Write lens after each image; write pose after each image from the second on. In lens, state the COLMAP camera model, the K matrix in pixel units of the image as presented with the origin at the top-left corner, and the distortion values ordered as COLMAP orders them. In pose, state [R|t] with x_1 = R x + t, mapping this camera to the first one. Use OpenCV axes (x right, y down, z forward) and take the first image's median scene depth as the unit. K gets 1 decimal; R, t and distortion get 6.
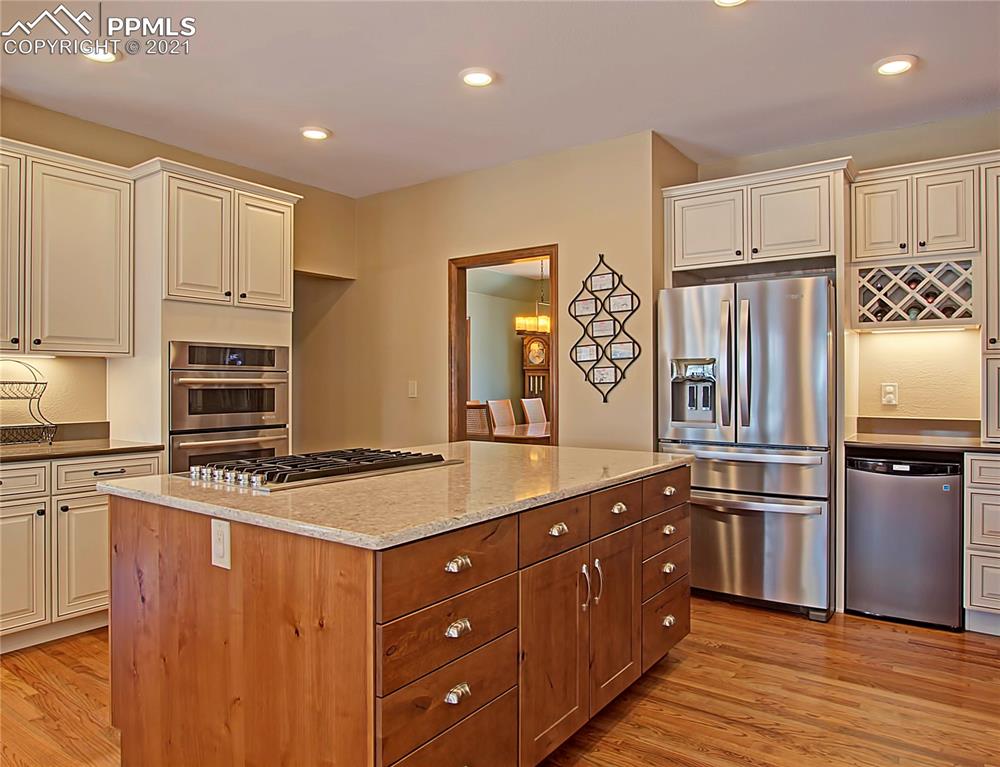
lens RADIAL K [[673.5, 0, 475.8], [0, 673.5, 370.4], [0, 0, 1]] dist [-0.023934, 0.002522]
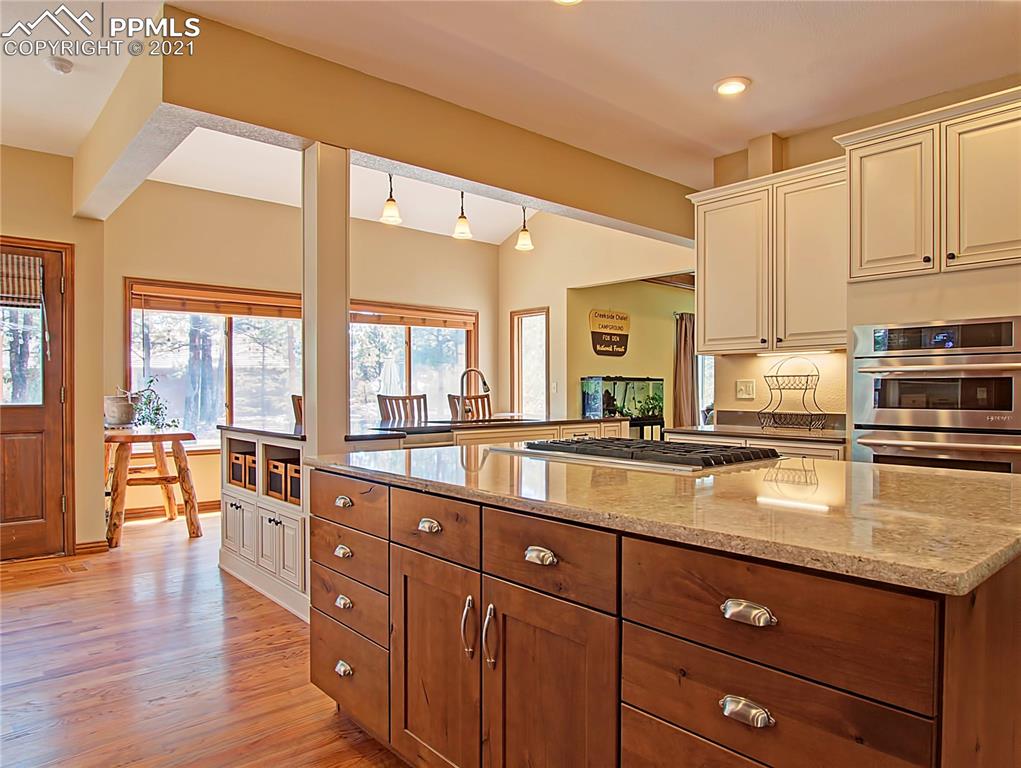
lens RADIAL K [[660.6, 0, 510.5], [0, 660.6, 384.0], [0, 0, 1]] dist [-0.026746, -0.000424]
pose [[-0.207262, -0.008732, -0.978247, 0.470950], [0.019192, 0.999731, -0.012990, 0.033366], [0.978097, -0.021467, -0.207038, 0.644813]]
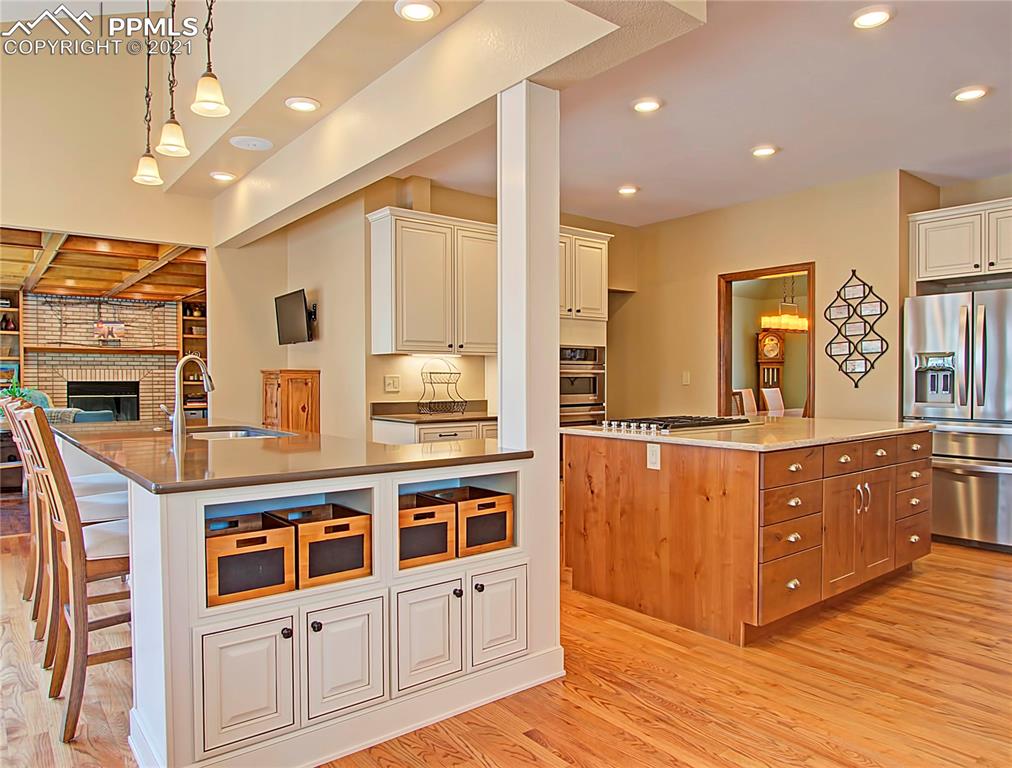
lens RADIAL K [[672.5, 0, 506.0], [0, 672.5, 384.0], [0, 0, 1]] dist [-0.024271, -0.000231]
pose [[0.967949, 0.000830, -0.251147, -0.137577], [0.006508, 0.999576, 0.028384, 0.000909], [0.251064, -0.029109, 0.967533, -0.400592]]
